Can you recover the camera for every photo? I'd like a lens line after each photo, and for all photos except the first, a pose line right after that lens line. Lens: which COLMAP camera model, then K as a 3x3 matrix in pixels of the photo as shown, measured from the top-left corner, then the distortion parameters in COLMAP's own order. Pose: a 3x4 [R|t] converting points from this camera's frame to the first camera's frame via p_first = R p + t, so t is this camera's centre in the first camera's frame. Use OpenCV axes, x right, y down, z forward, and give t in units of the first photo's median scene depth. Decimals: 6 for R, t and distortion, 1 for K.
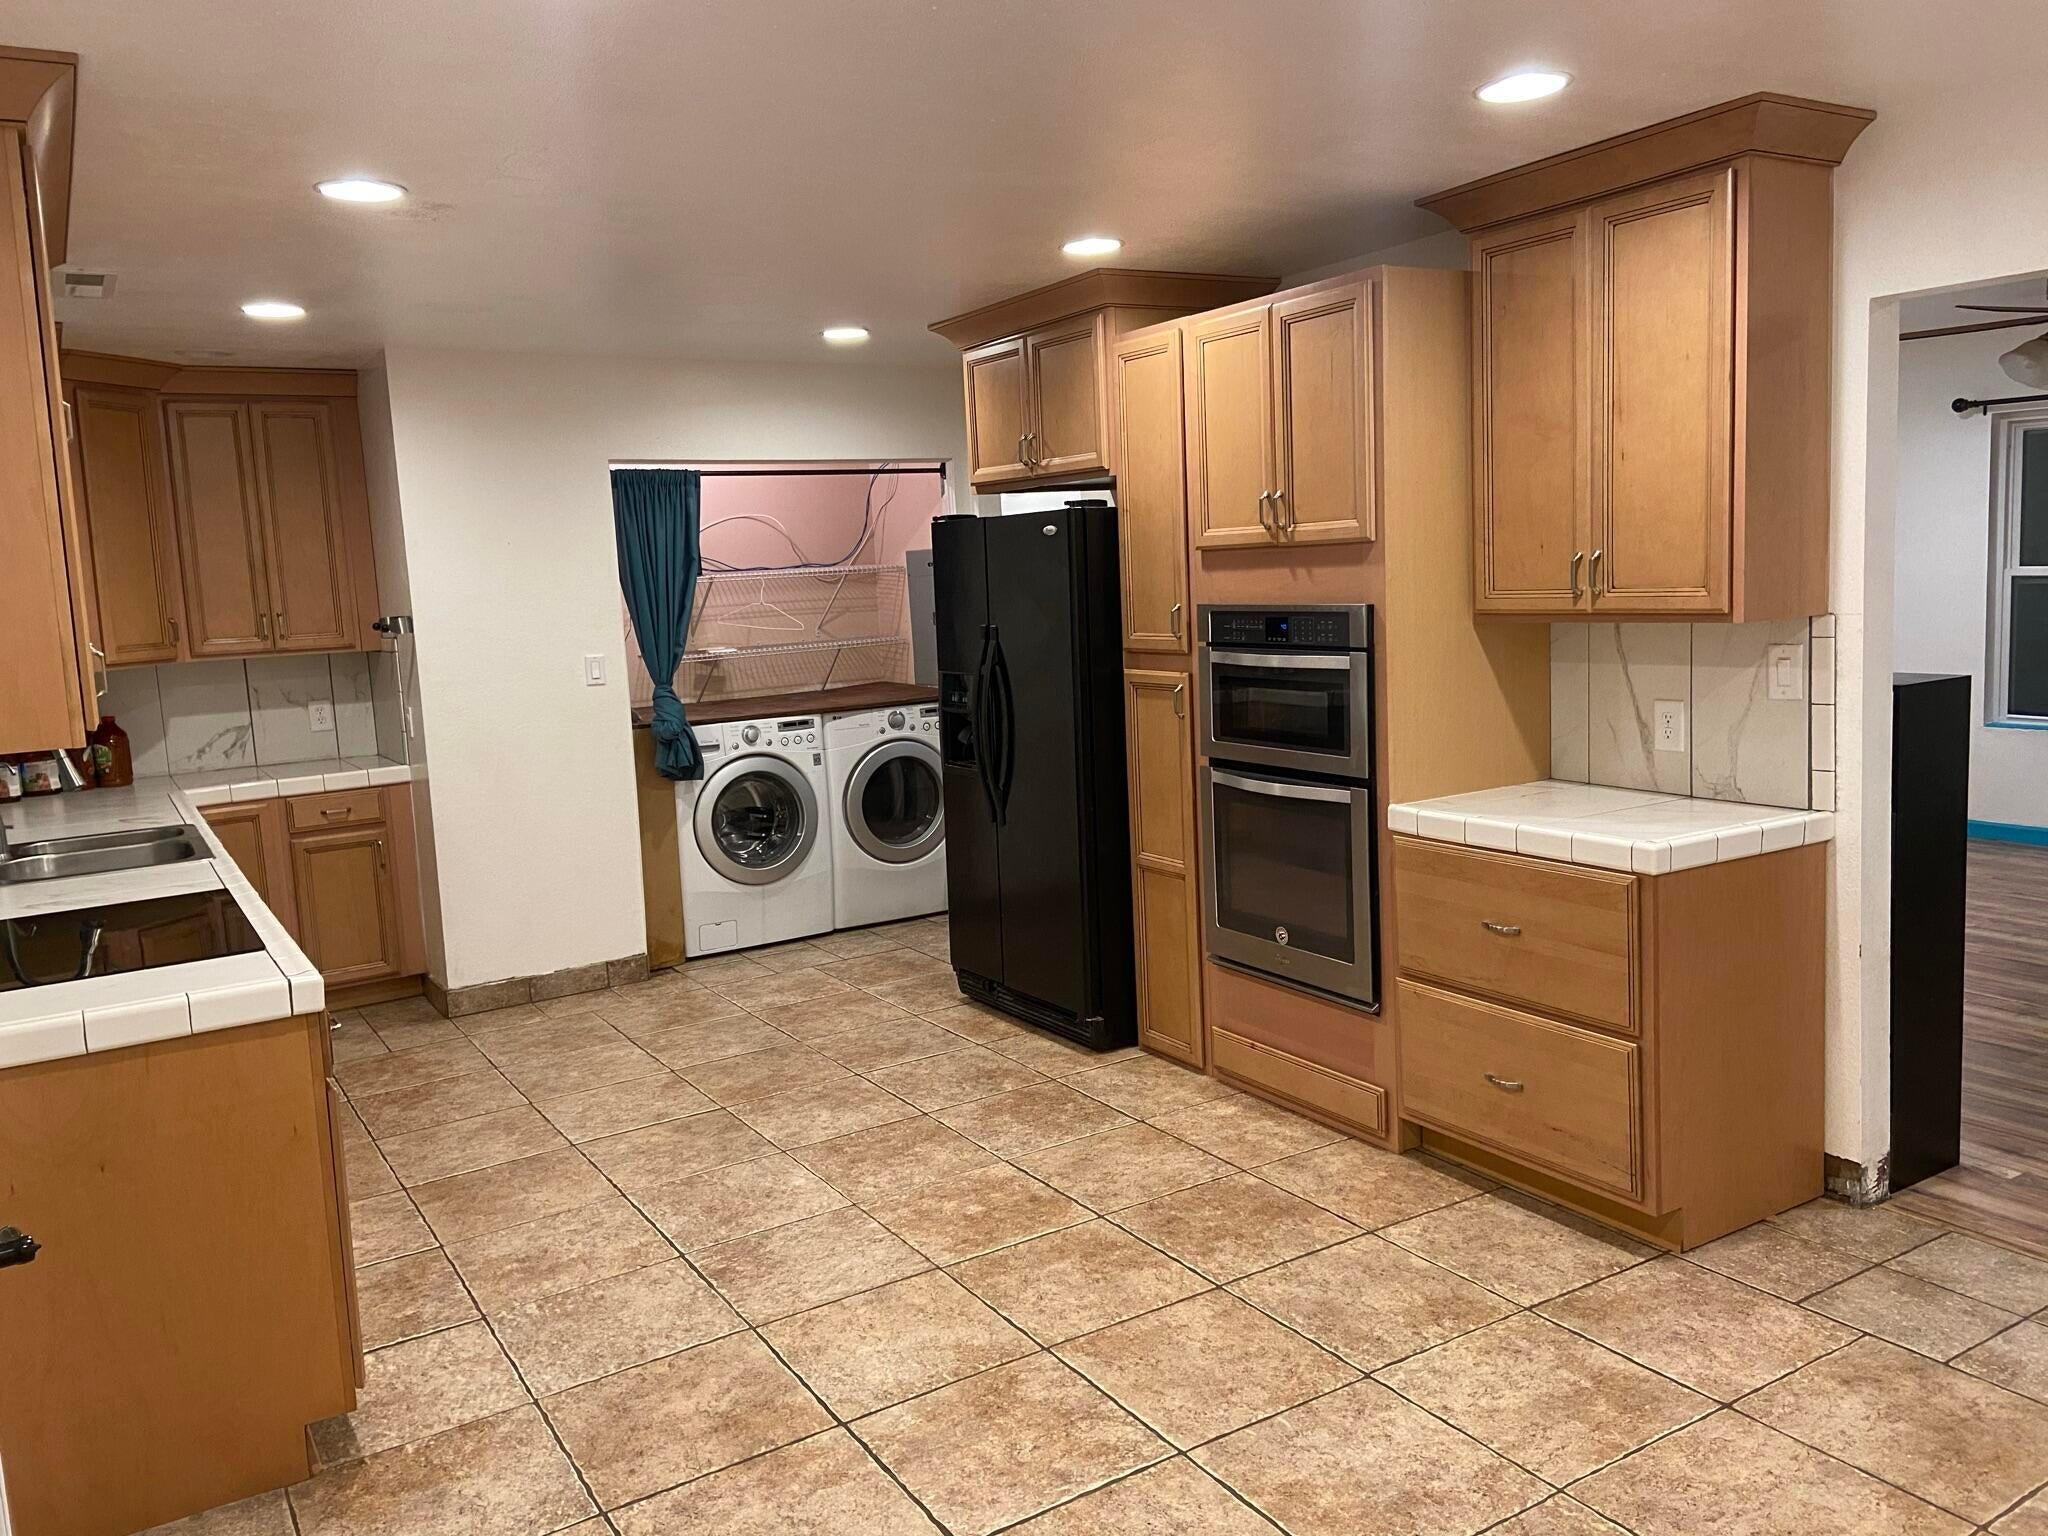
lens RADIAL K [[1537.0, 0, 1021.8], [0, 1537.0, 741.8], [0, 0, 1]] dist [0.118332, -0.142632]
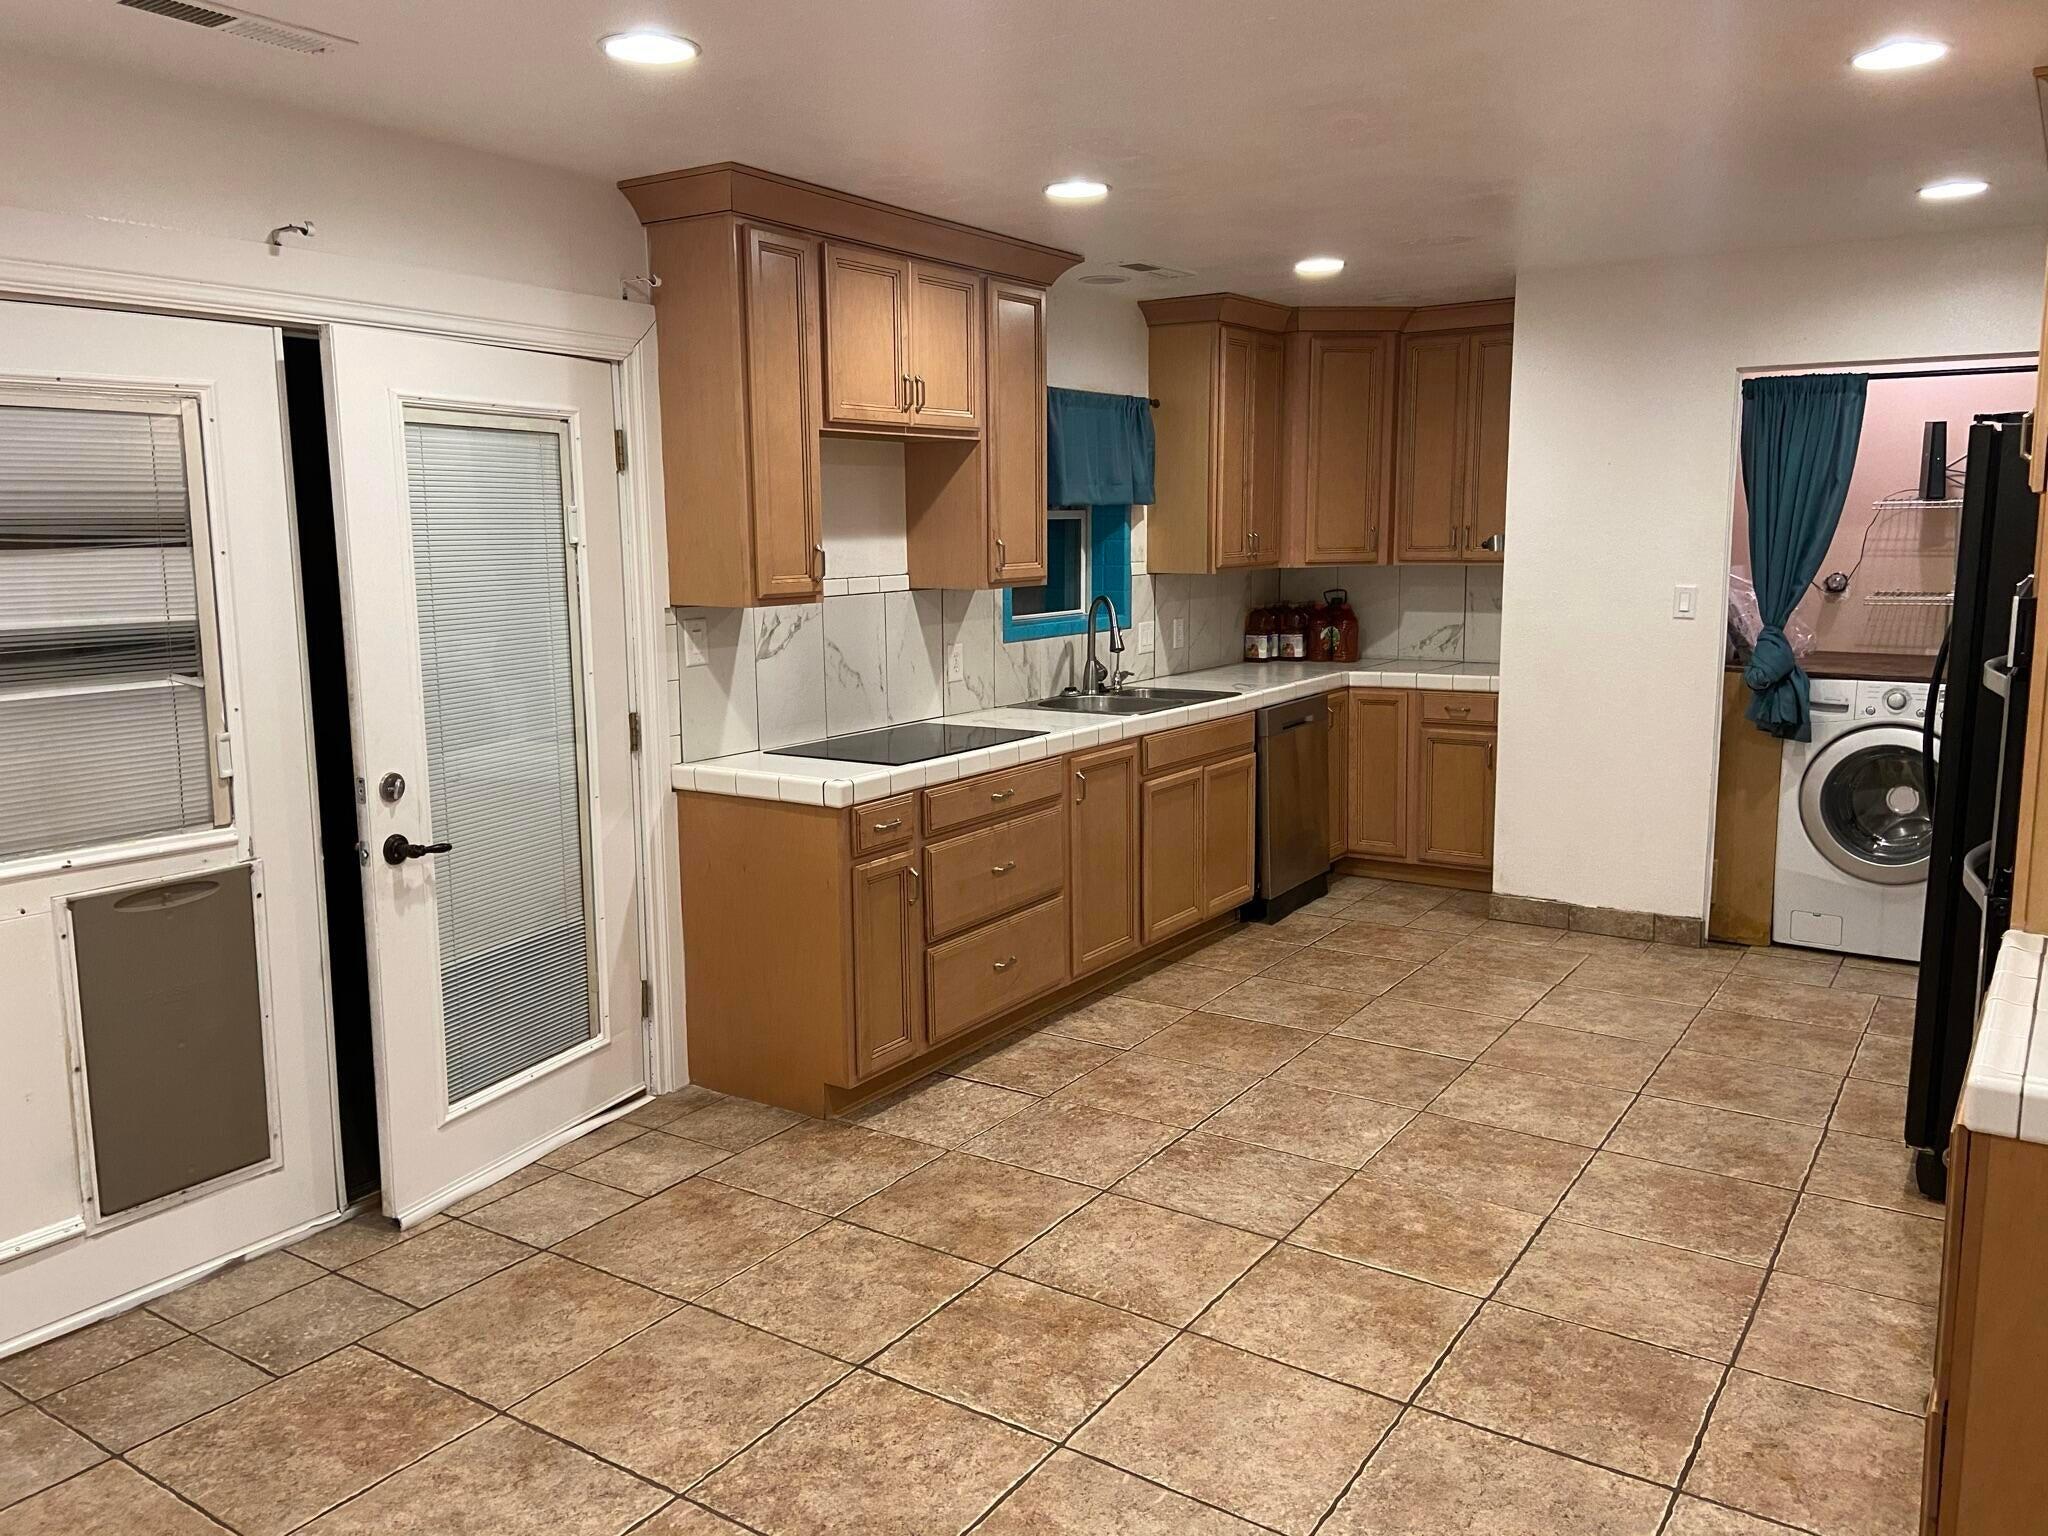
lens RADIAL K [[1537.0, 0, 1020.1], [0, 1537.0, 747.8], [0, 0, 1]] dist [0.118332, -0.142632]
pose [[0.411757, 0.177688, -0.893803, 0.544295], [-0.114774, 0.983108, 0.142568, -0.064498], [0.904037, 0.043882, 0.425195, 0.338872]]
